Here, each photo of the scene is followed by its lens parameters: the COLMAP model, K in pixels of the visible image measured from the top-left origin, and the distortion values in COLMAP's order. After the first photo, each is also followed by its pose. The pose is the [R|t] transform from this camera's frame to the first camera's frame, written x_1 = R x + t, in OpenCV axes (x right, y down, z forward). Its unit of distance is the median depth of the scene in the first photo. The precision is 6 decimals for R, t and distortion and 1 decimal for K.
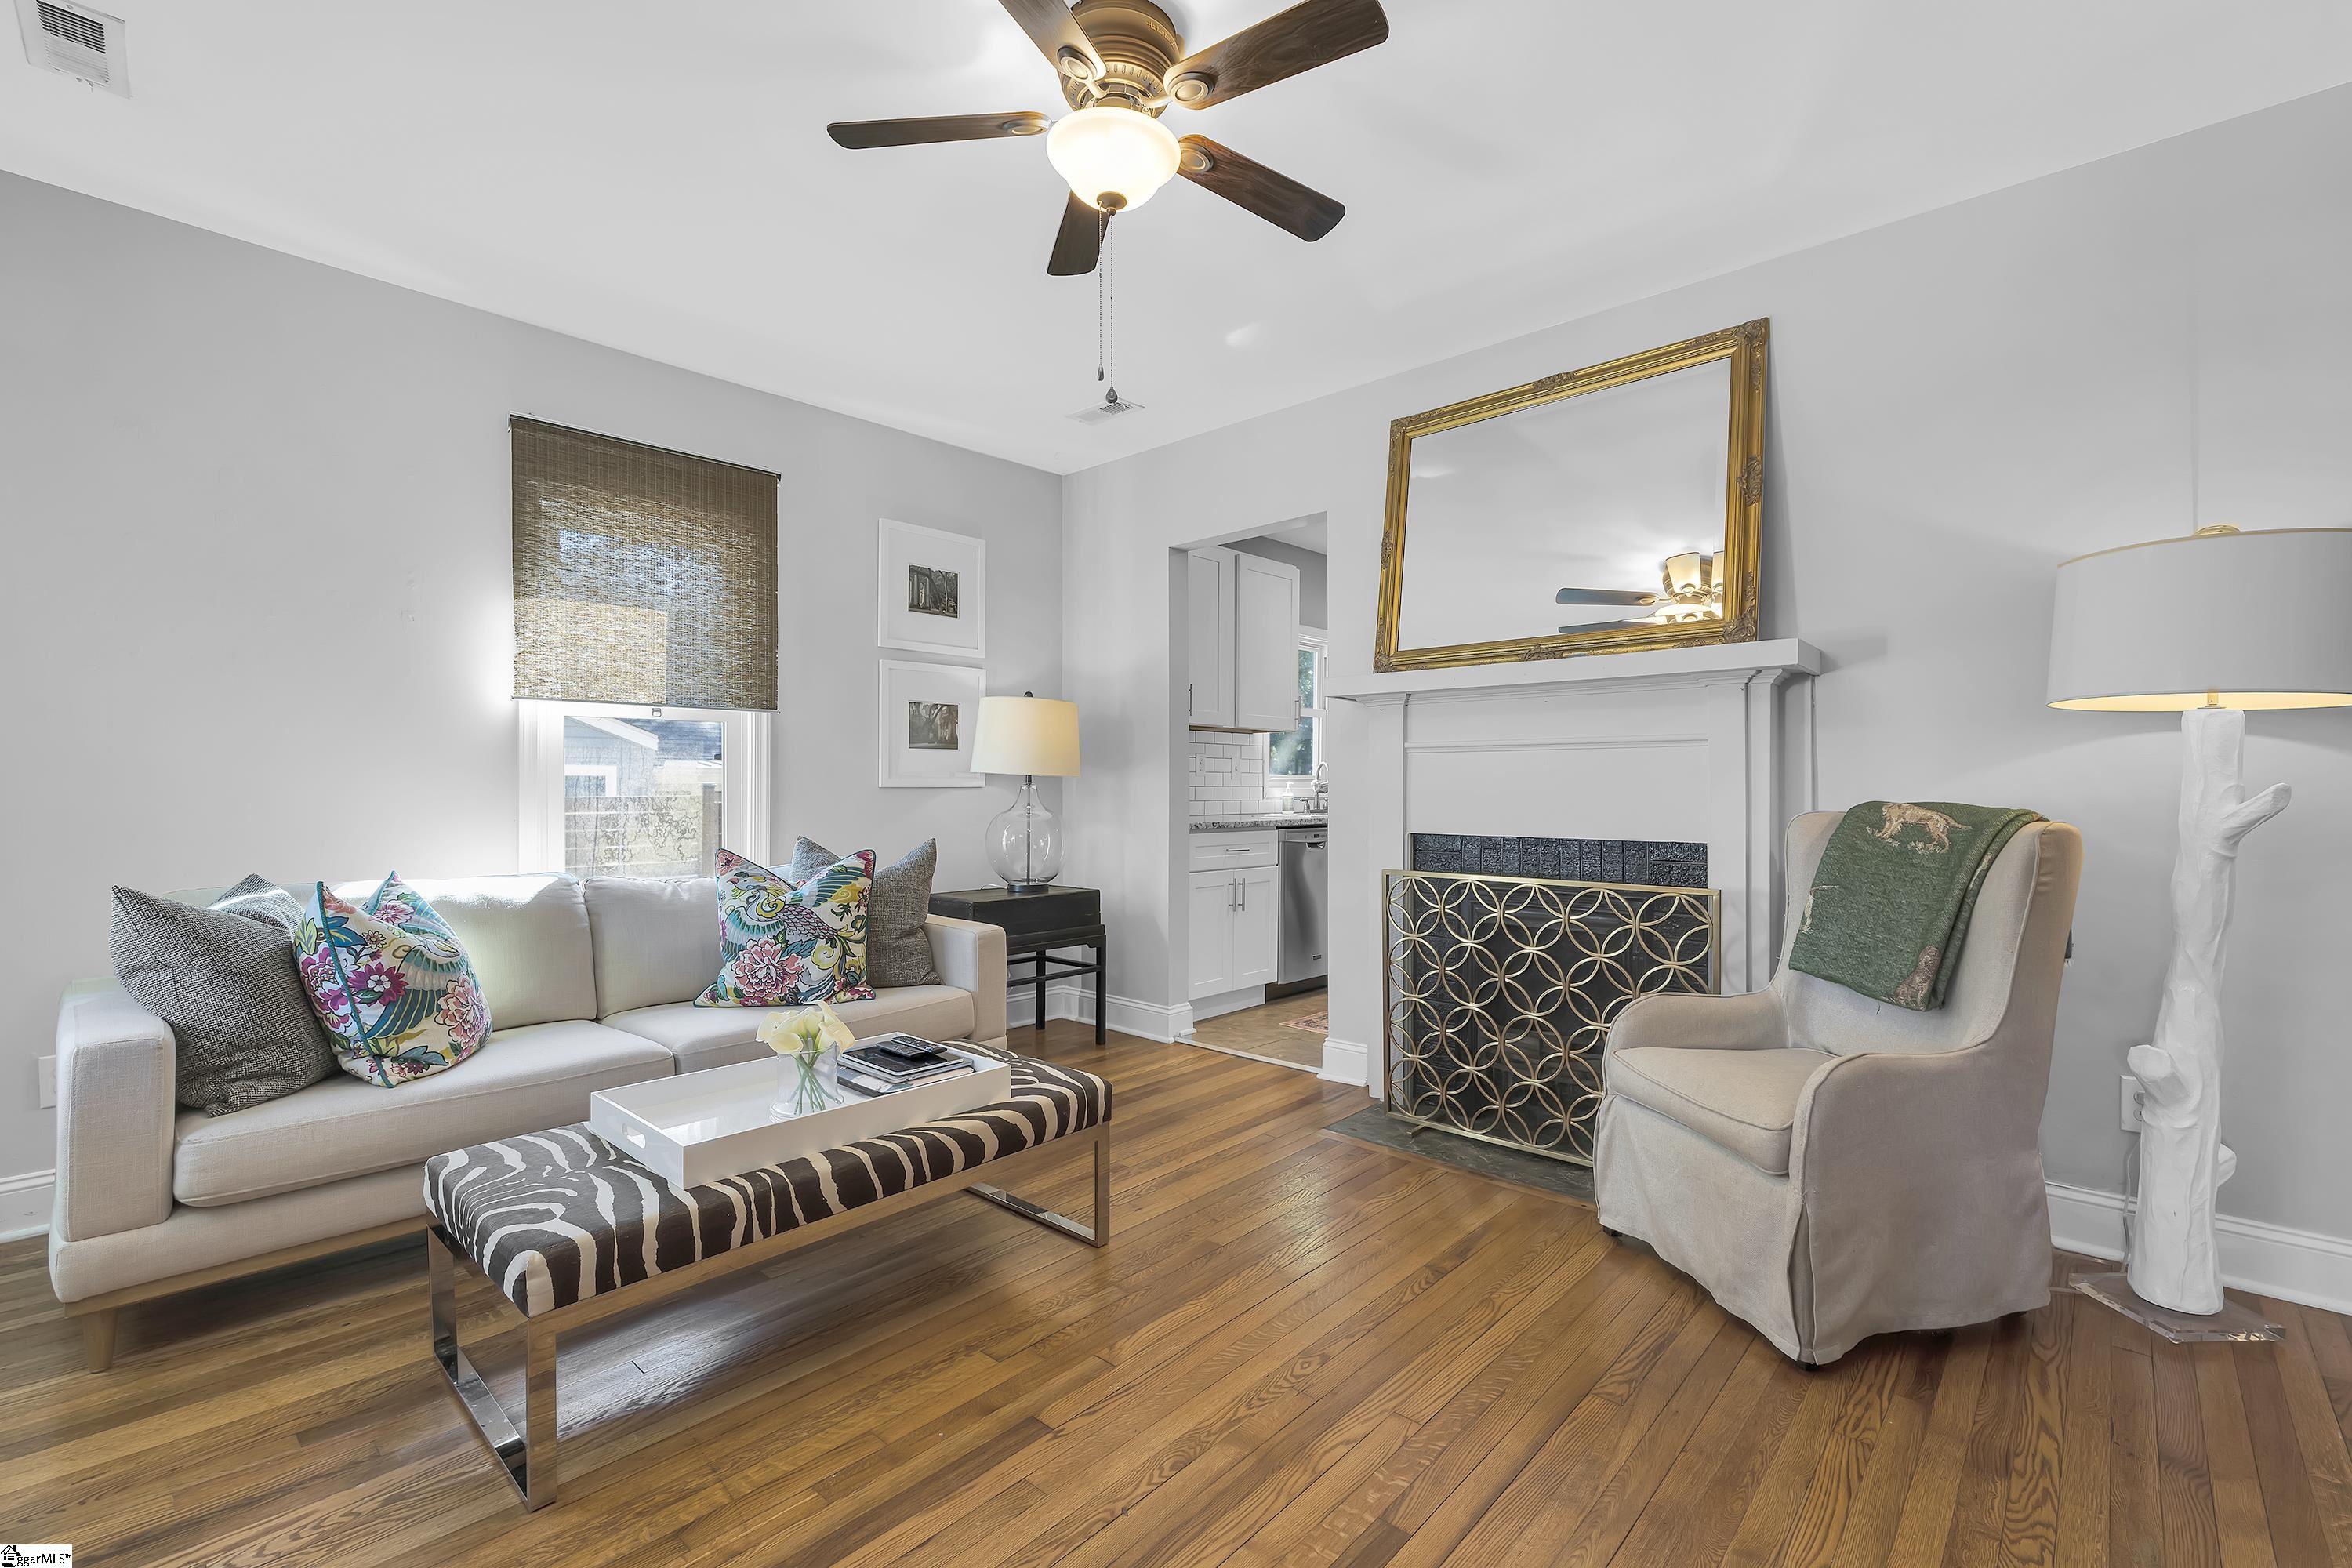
lens RADIAL K [[1038.8, 0, 1167.2], [0, 1038.8, 779.3], [0, 0, 1]] dist [-0.007233, 0.002360]
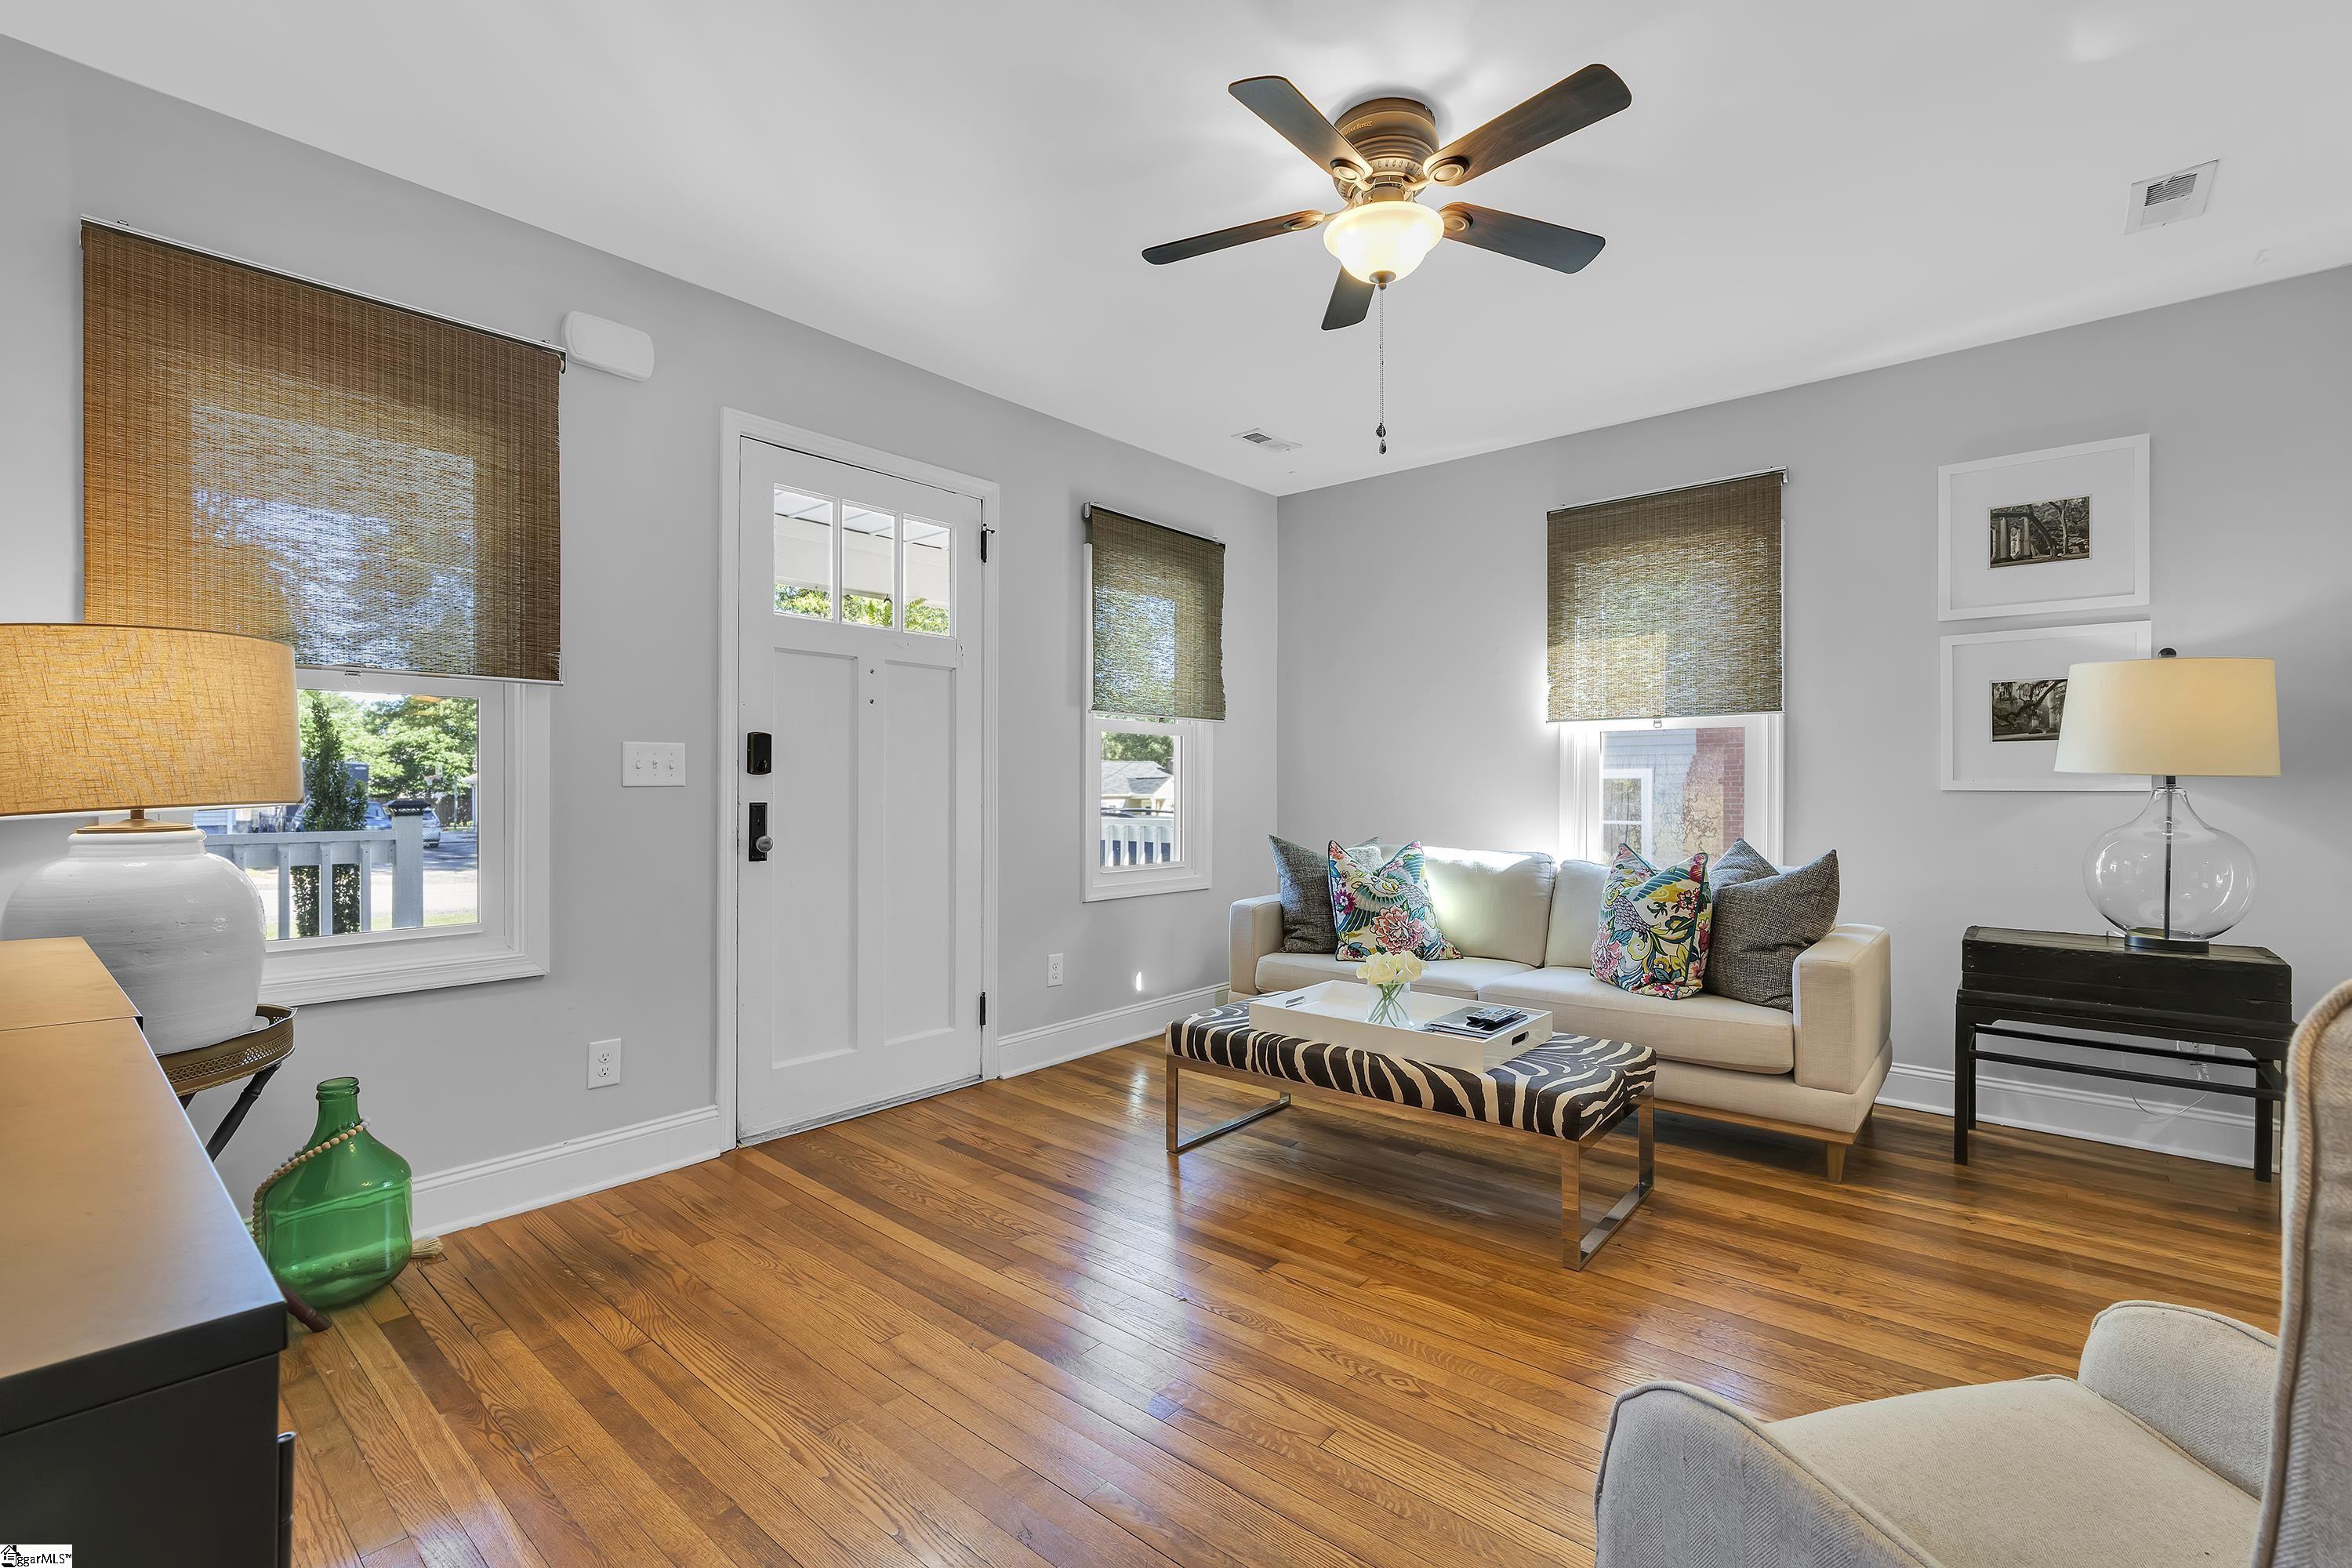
lens RADIAL K [[1038.8, 0, 1184.5], [0, 1038.8, 785.2], [0, 0, 1]] dist [-0.007233, 0.002360]
pose [[0.037765, -0.000927, -0.999286, 0.703747], [0.002485, 0.999997, -0.000833, 0.003069], [0.999284, -0.002452, 0.037767, 0.487332]]
